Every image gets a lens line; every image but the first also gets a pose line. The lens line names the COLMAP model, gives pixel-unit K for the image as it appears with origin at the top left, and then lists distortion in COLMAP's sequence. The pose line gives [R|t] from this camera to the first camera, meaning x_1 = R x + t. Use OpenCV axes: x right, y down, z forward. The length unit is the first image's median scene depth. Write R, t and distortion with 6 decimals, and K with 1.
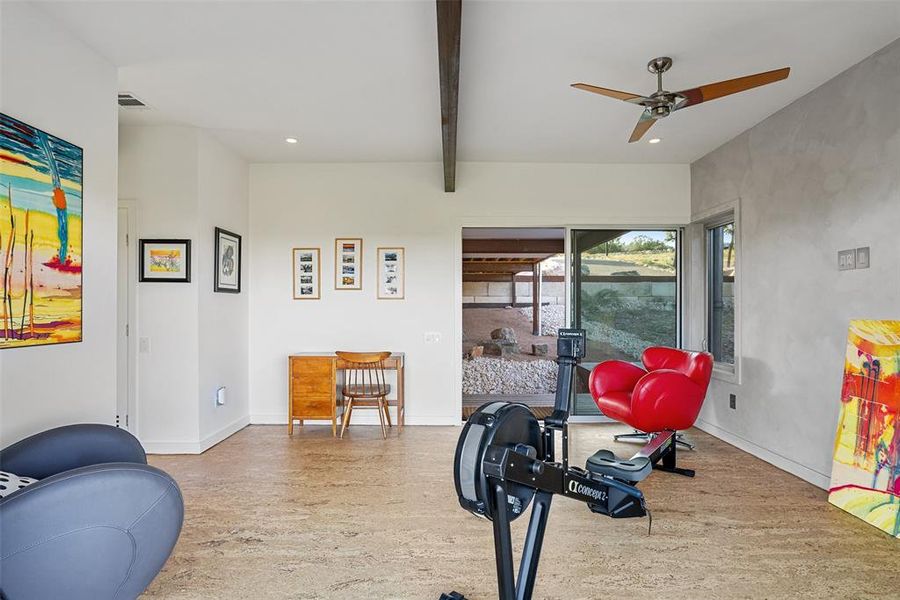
lens RADIAL K [[456.2, 0, 450.9], [0, 456.2, 306.8], [0, 0, 1]] dist [-0.006789, -0.000467]
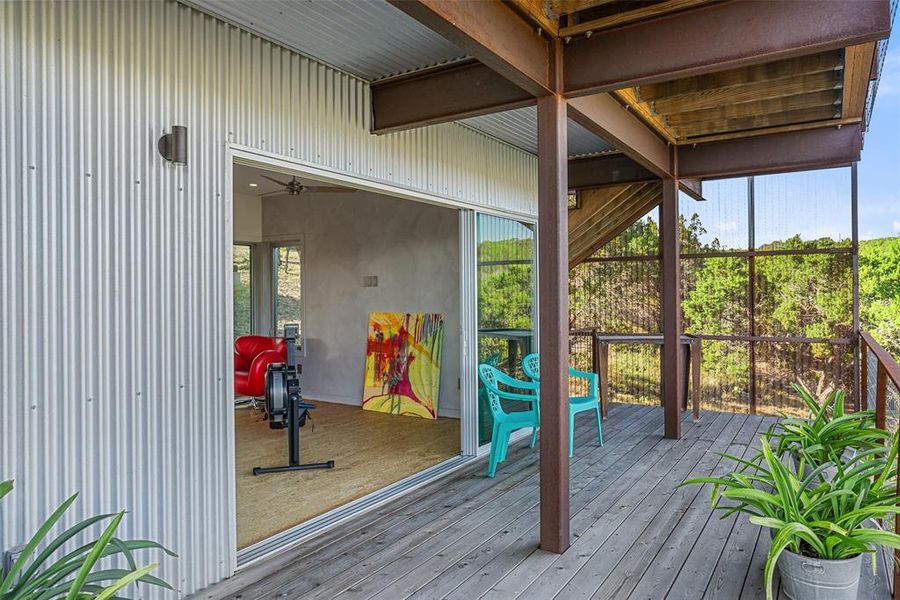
lens RADIAL K [[607.9, 0, 450.2], [0, 607.9, 295.5], [0, 0, 1]] dist [0.032005, -0.010220]
pose [[0.550590, -0.011554, 0.834696, -1.171632], [0.004838, 0.999932, 0.010650, -0.076622], [-0.834762, -0.001826, 0.550609, -0.761515]]
